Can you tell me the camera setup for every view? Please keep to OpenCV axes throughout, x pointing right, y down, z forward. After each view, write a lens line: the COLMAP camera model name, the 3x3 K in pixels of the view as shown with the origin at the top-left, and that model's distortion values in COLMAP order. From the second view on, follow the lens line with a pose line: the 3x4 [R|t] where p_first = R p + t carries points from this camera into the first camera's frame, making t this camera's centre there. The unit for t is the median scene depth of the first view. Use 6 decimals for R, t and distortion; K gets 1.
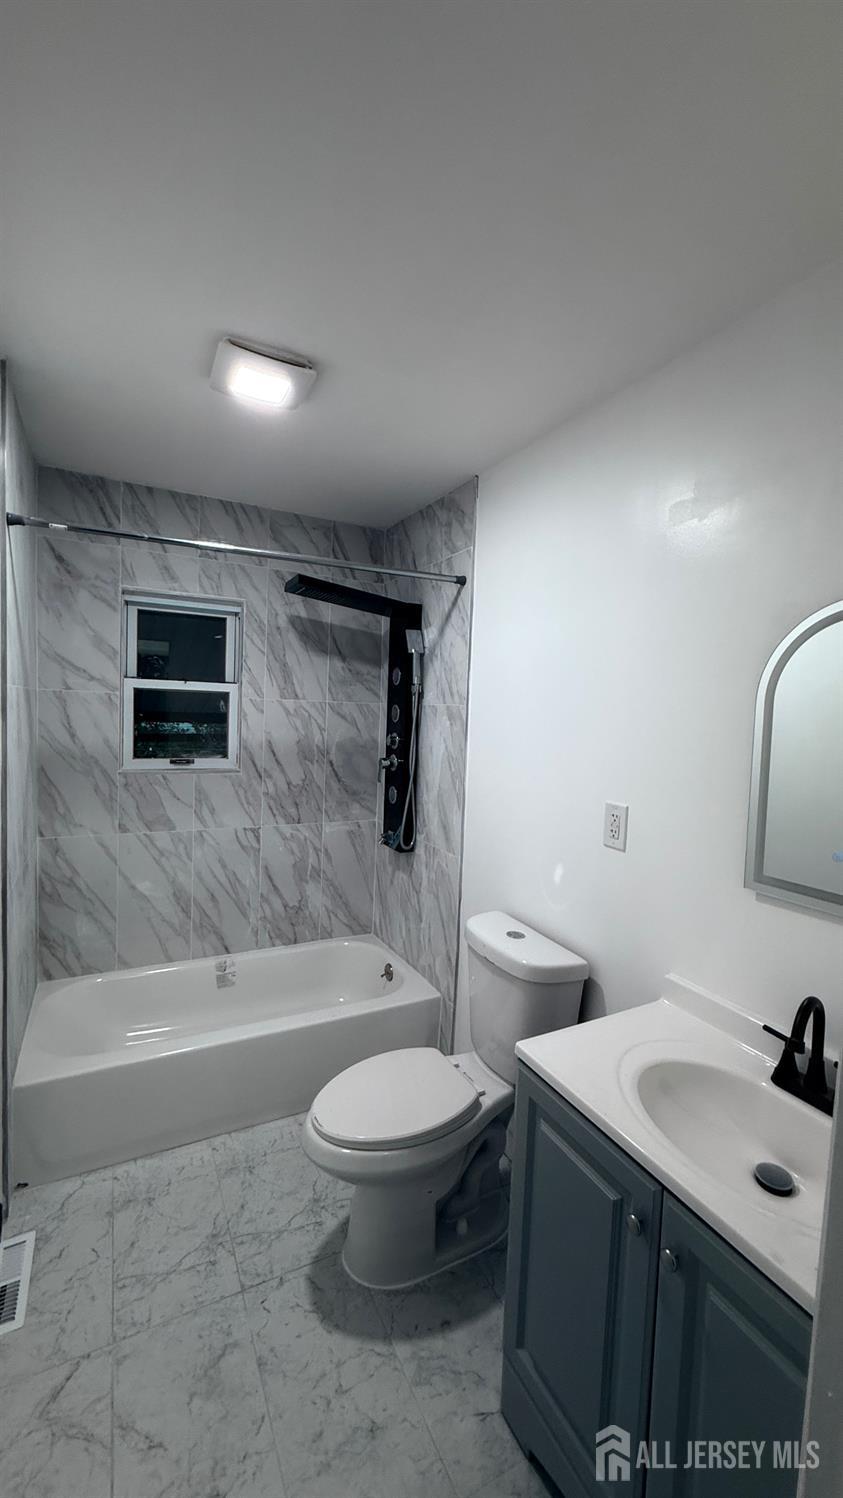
lens RADIAL K [[602.9, 0, 419.5], [0, 602.9, 752.9], [0, 0, 1]] dist [-0.001270, 0.000835]
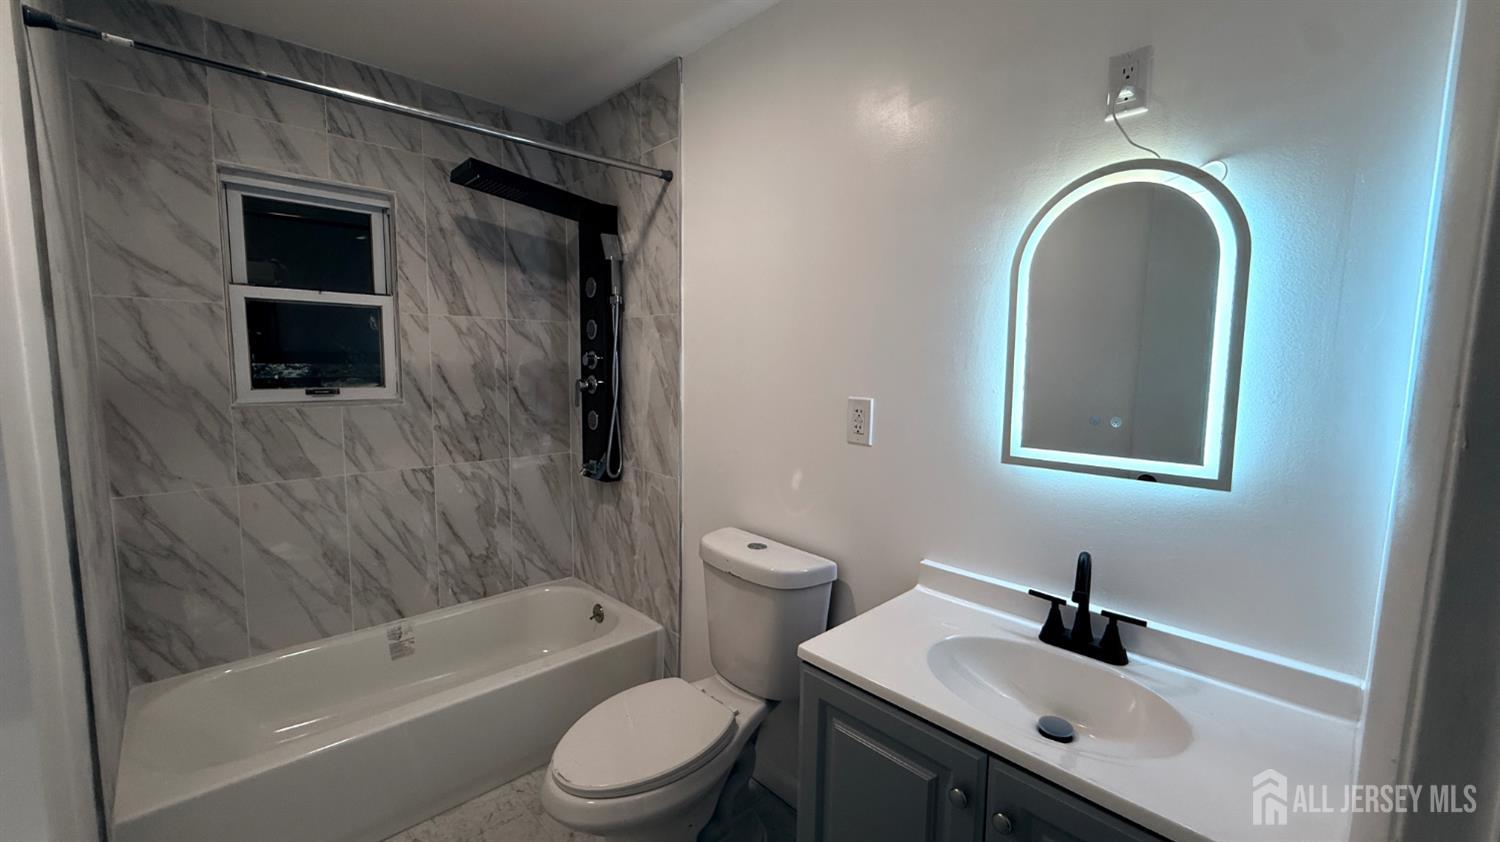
lens RADIAL K [[603.7, 0, 749.4], [0, 603.7, 428.2], [0, 0, 1]] dist [-0.001270, 0.000835]
pose [[0.960370, -0.054487, 0.273351, -0.074867], [0.041240, 0.997690, 0.053978, 0.046576], [-0.275660, -0.040565, 0.960399, 0.070091]]
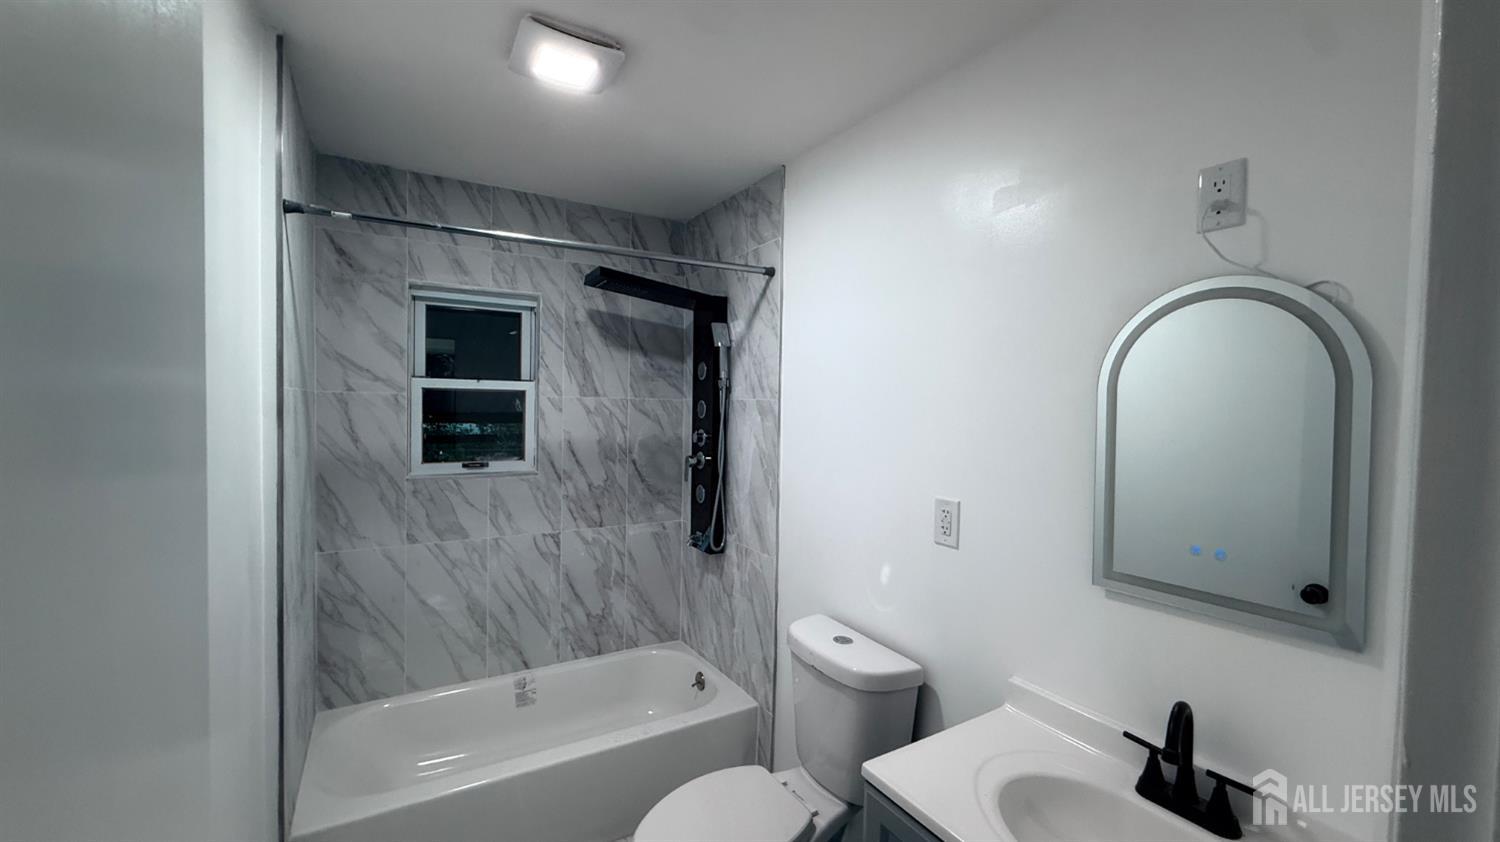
lens RADIAL K [[603.7, 0, 746.7], [0, 603.7, 427.7], [0, 0, 1]] dist [-0.001270, 0.000835]
pose [[0.997808, -0.022091, 0.062383, -0.031882], [0.024107, 0.999205, -0.031741, -0.004165], [-0.061632, 0.033175, 0.997547, 0.035995]]
